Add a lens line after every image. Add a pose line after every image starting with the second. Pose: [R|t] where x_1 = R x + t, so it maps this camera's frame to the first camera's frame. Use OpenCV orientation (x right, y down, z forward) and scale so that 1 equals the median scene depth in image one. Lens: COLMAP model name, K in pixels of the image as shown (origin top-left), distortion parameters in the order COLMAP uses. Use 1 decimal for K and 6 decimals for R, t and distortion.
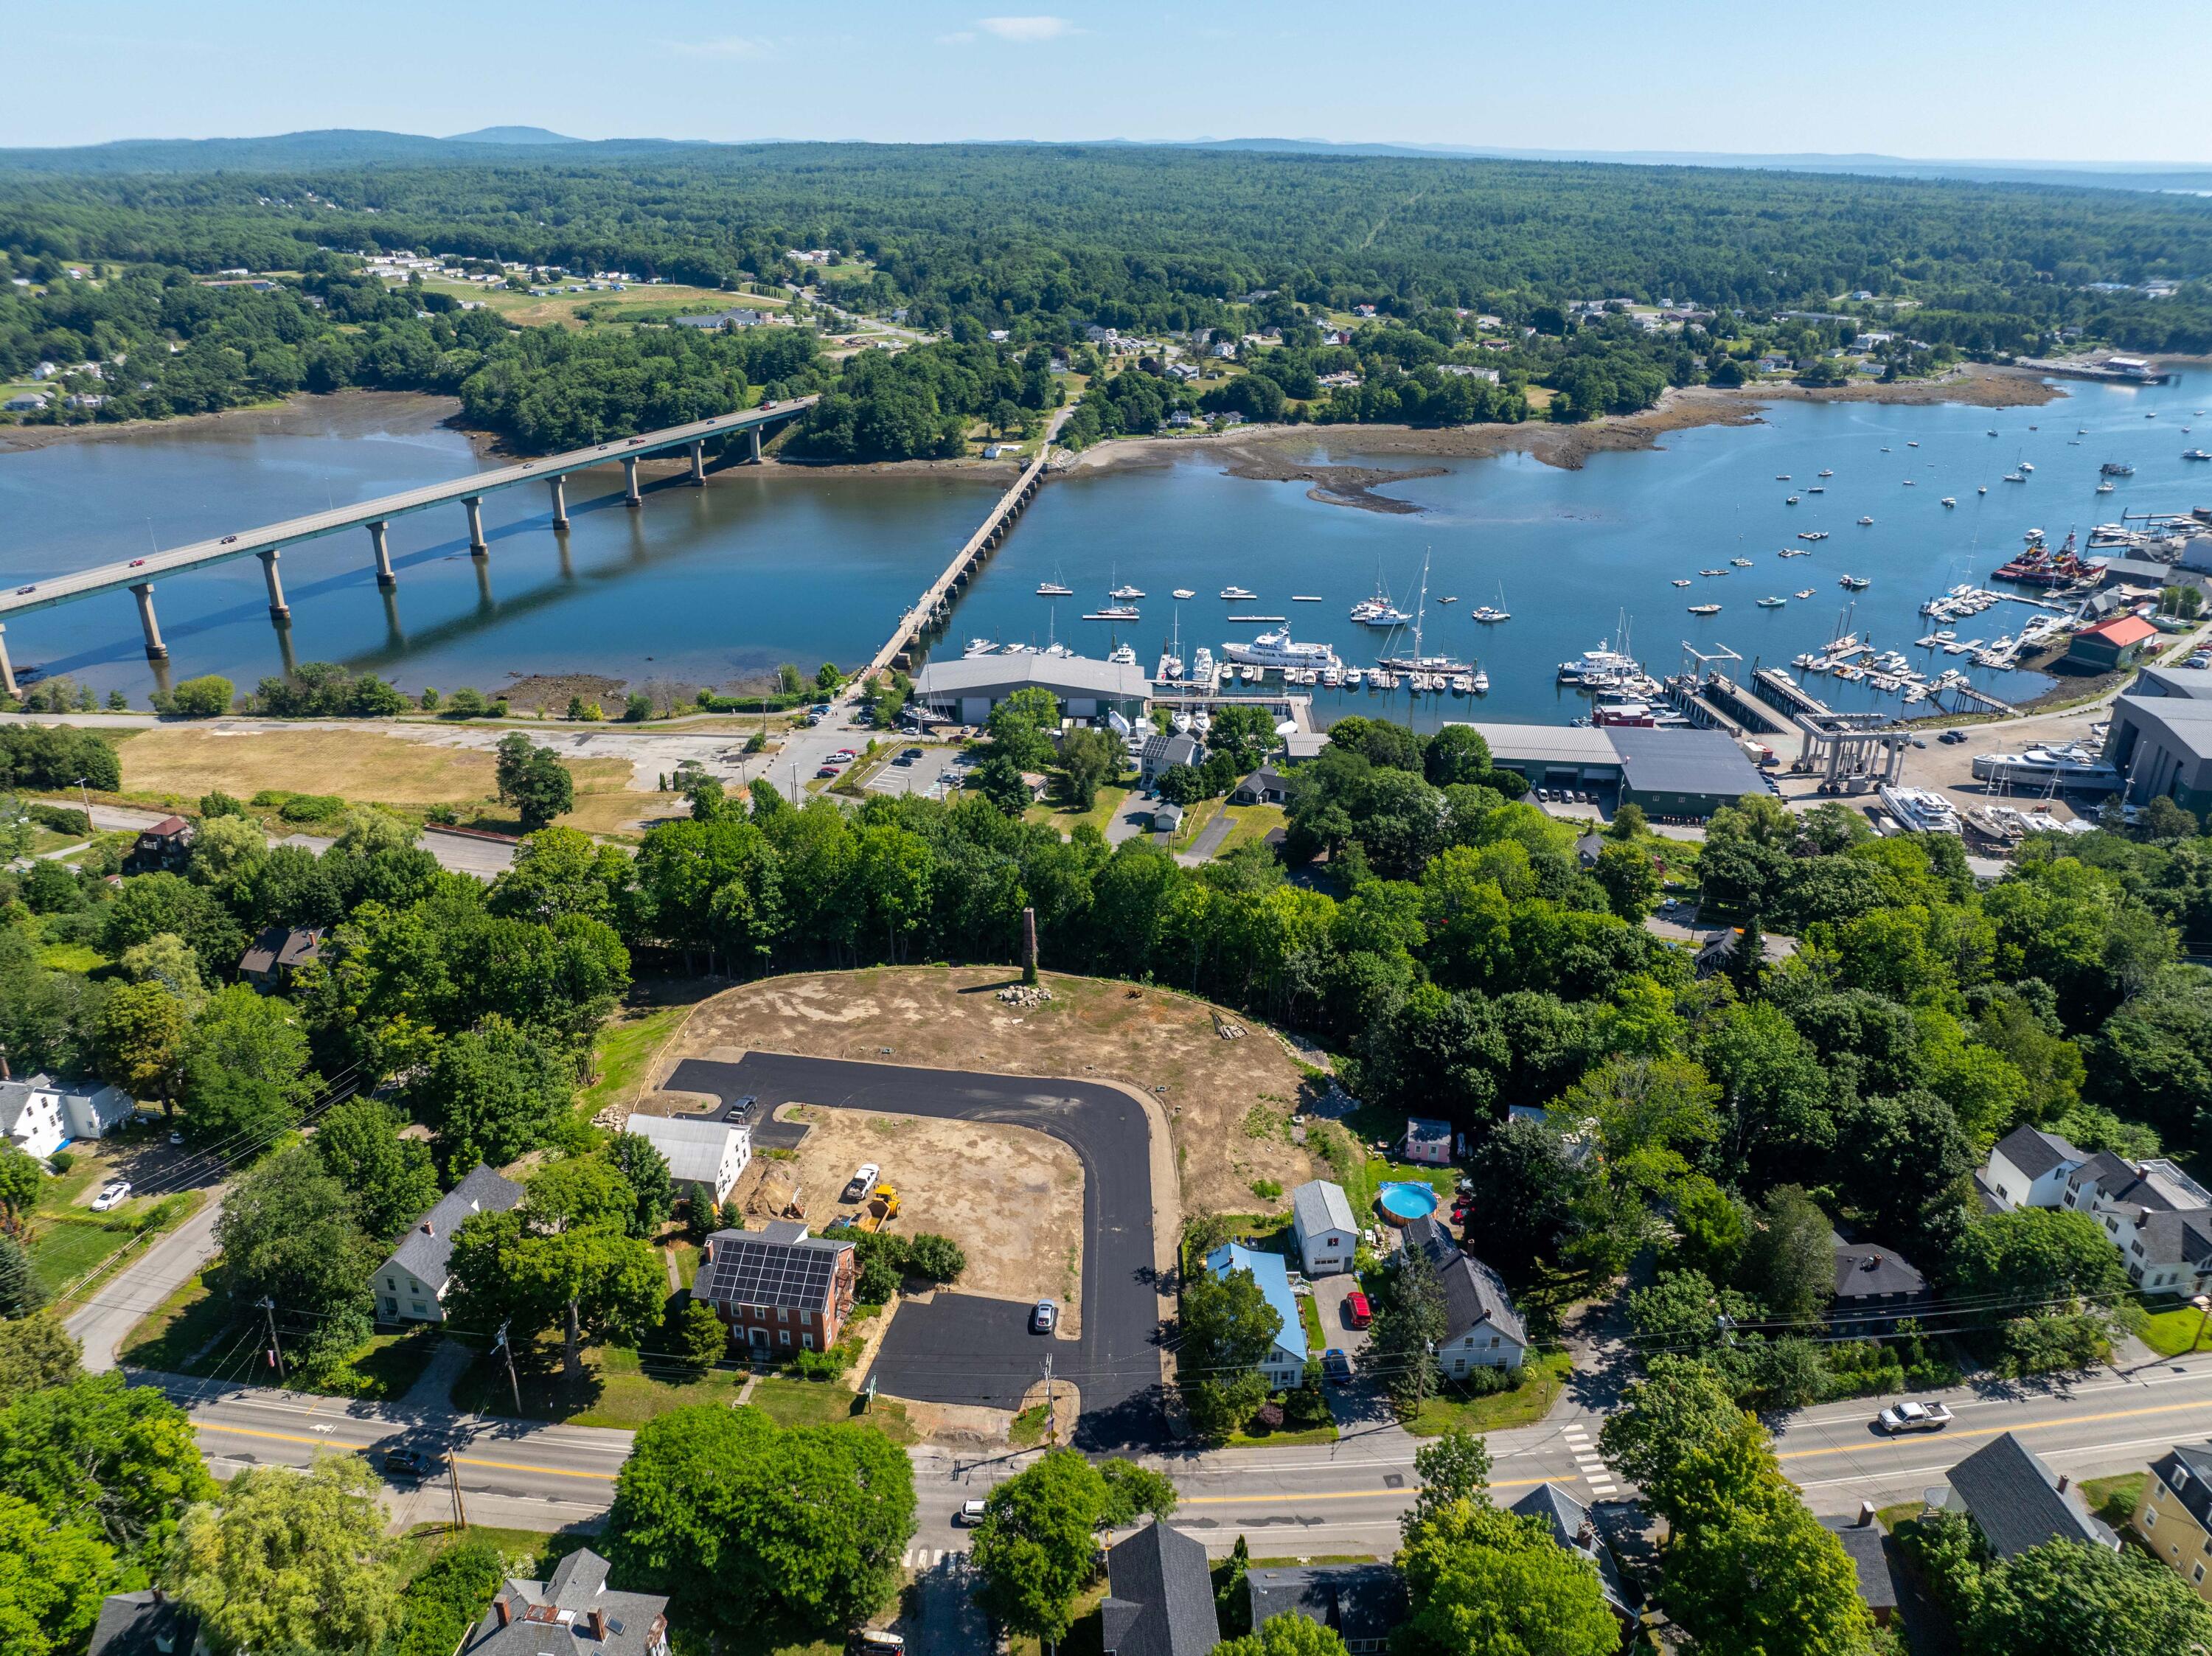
lens RADIAL K [[1557.8, 0, 1105.0], [0, 1557.8, 830.4], [0, 0, 1]] dist [-0.028595, -0.015794]
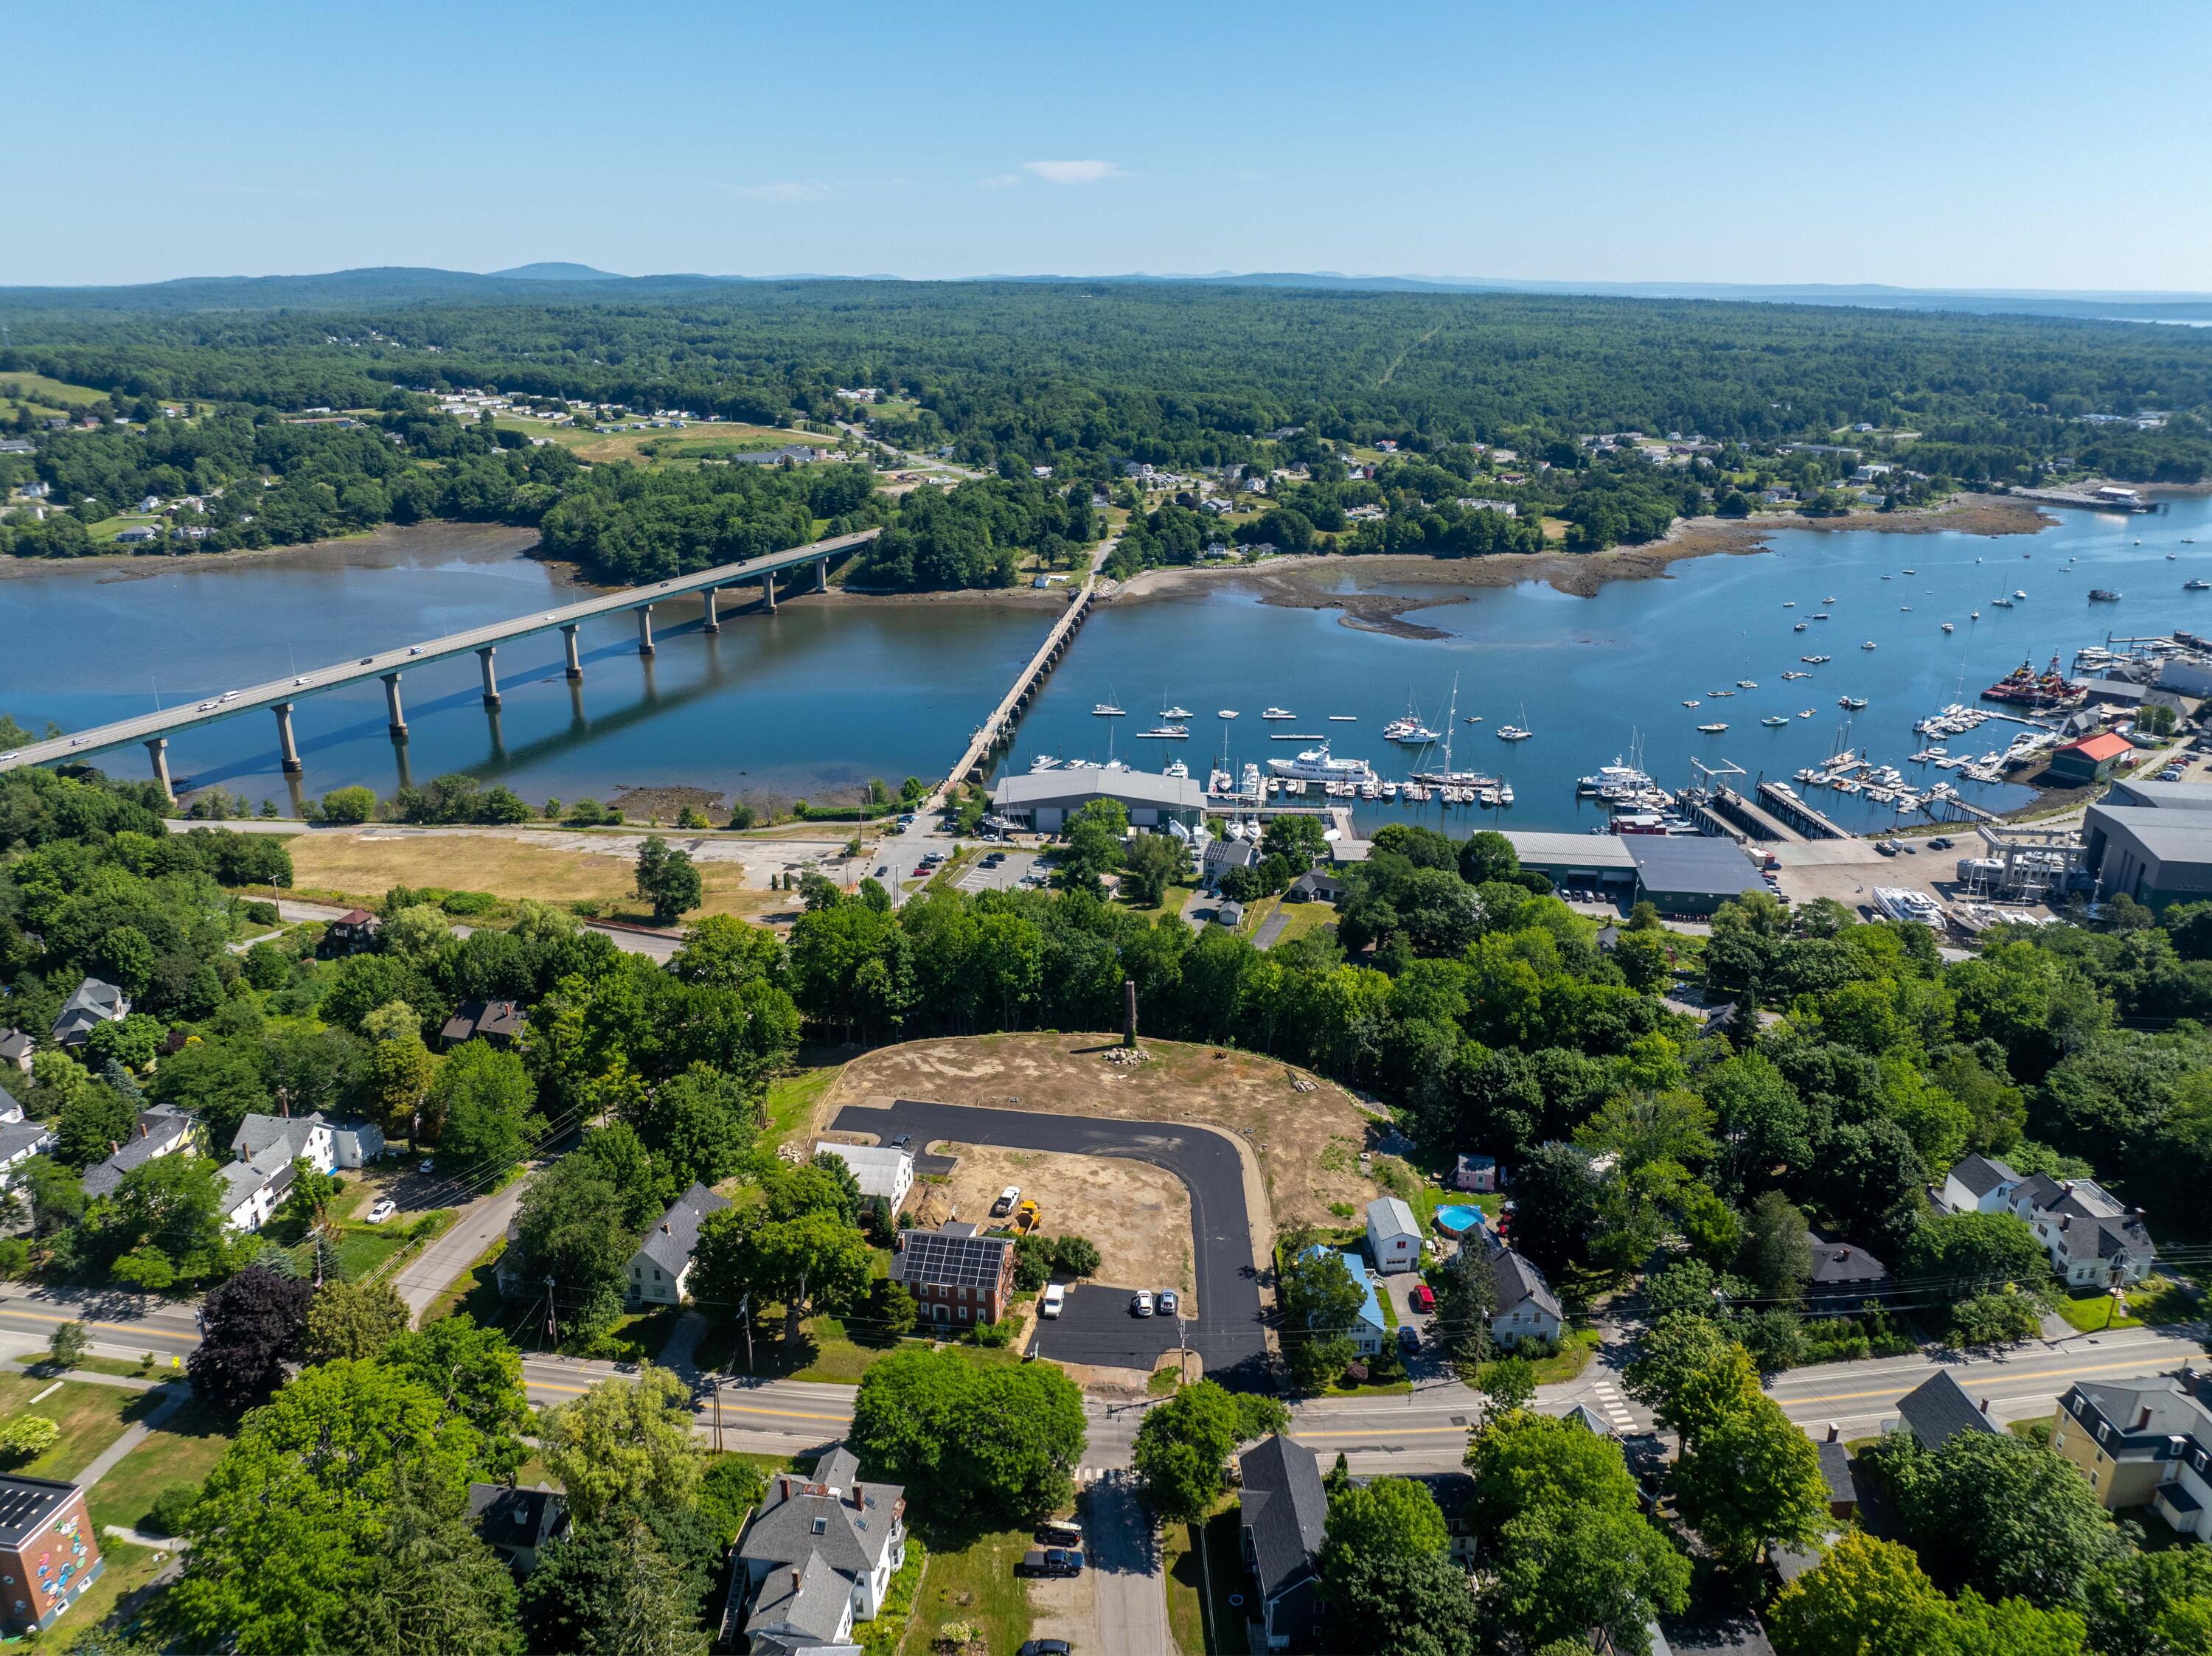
lens RADIAL K [[1557.8, 0, 1105.0], [0, 1557.8, 830.4], [0, 0, 1]] dist [-0.028595, -0.015794]
pose [[0.999918, 0.000903, -0.012777, -0.029226], [-0.001859, 0.997181, -0.075014, 0.013428], [0.012673, 0.075032, 0.997101, -0.100387]]
